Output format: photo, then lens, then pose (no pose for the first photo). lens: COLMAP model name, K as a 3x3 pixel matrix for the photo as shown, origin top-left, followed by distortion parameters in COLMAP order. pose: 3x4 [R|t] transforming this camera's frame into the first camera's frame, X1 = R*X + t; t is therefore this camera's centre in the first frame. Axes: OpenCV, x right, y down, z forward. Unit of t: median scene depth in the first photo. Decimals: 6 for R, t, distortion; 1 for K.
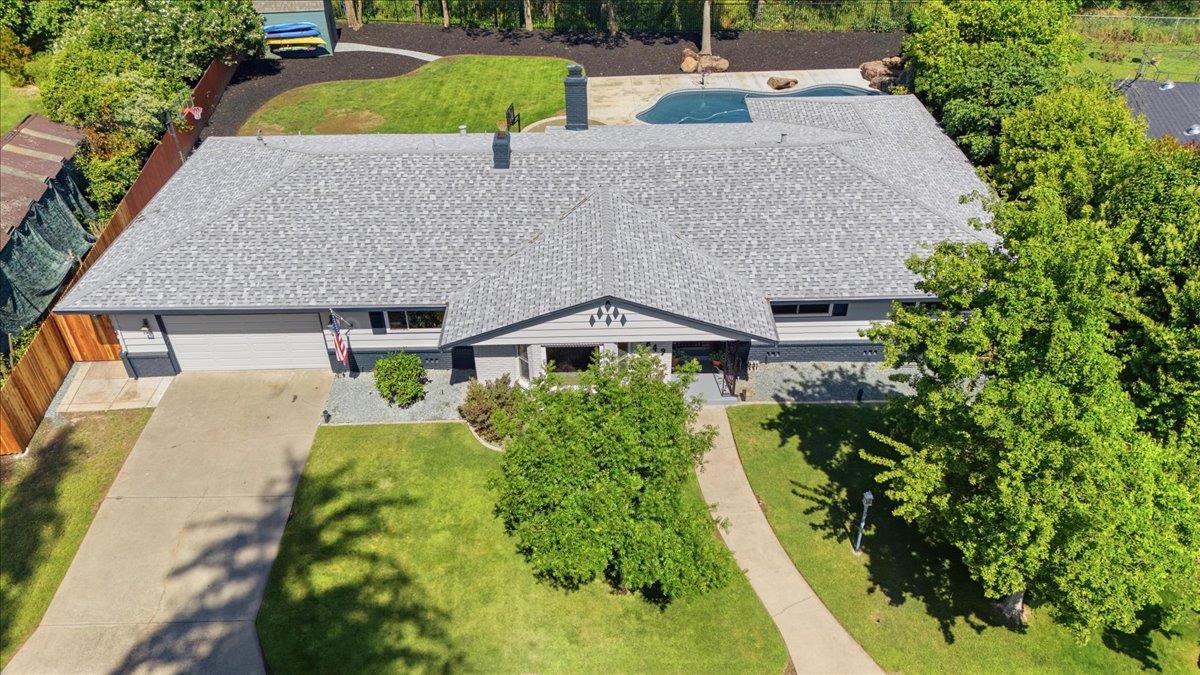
lens RADIAL K [[880.4, 0, 604.8], [0, 880.4, 338.7], [0, 0, 1]] dist [0.046712, -0.018771]
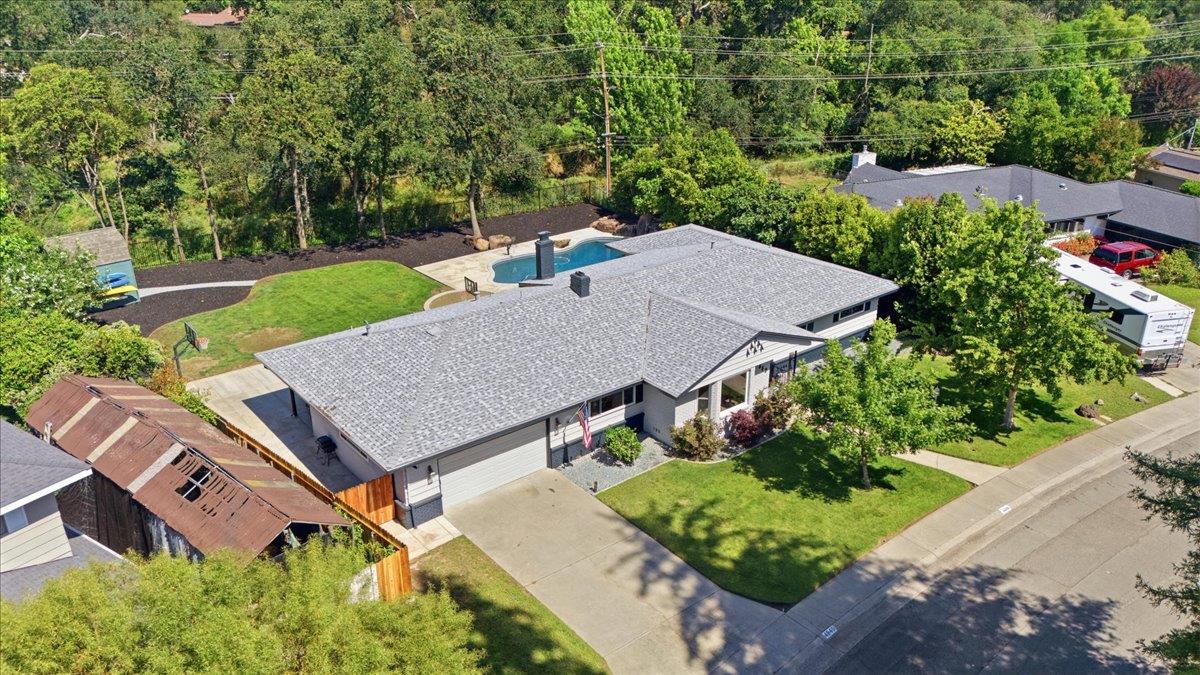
lens RADIAL K [[880.4, 0, 602.7], [0, 880.4, 338.6], [0, 0, 1]] dist [0.046712, -0.018771]
pose [[0.782433, -0.226756, 0.579983, -0.954788], [0.356708, 0.926613, -0.118942, 0.041651], [-0.510449, 0.299949, 0.805898, -0.095113]]
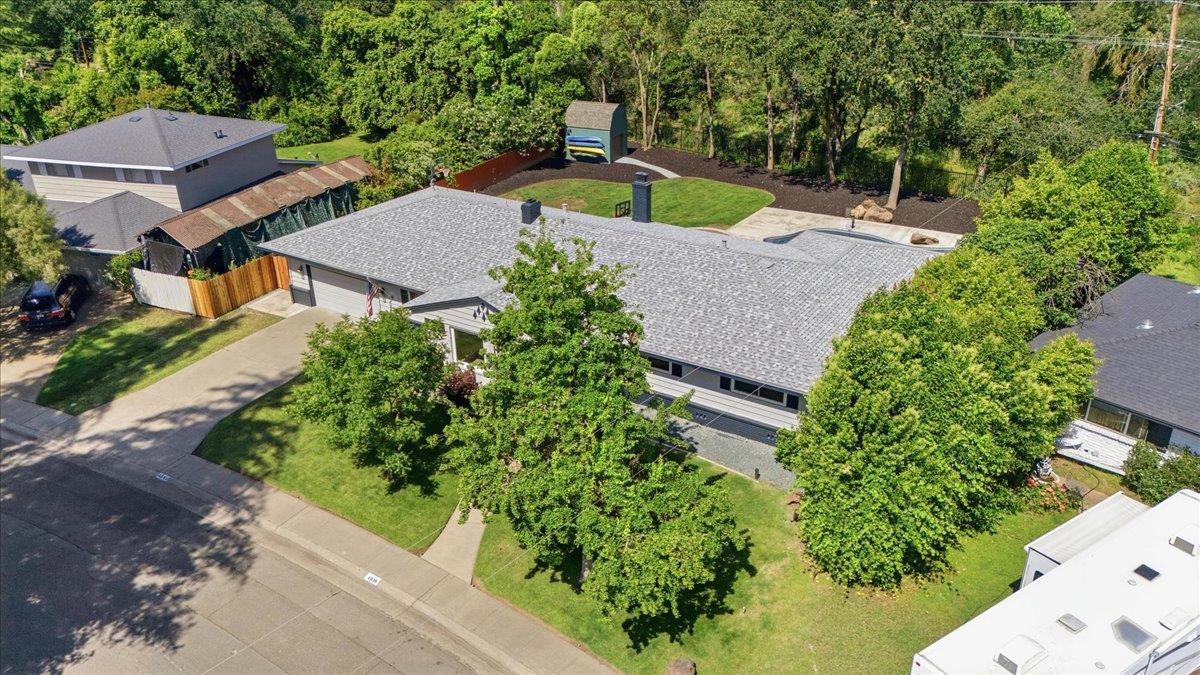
lens RADIAL K [[880.4, 0, 608.1], [0, 880.4, 337.0], [0, 0, 1]] dist [0.046712, -0.018771]
pose [[0.833186, 0.238826, -0.498761, 0.780128], [-0.319669, 0.943974, -0.082000, 0.054149], [0.451234, 0.227759, 0.862852, -0.114940]]
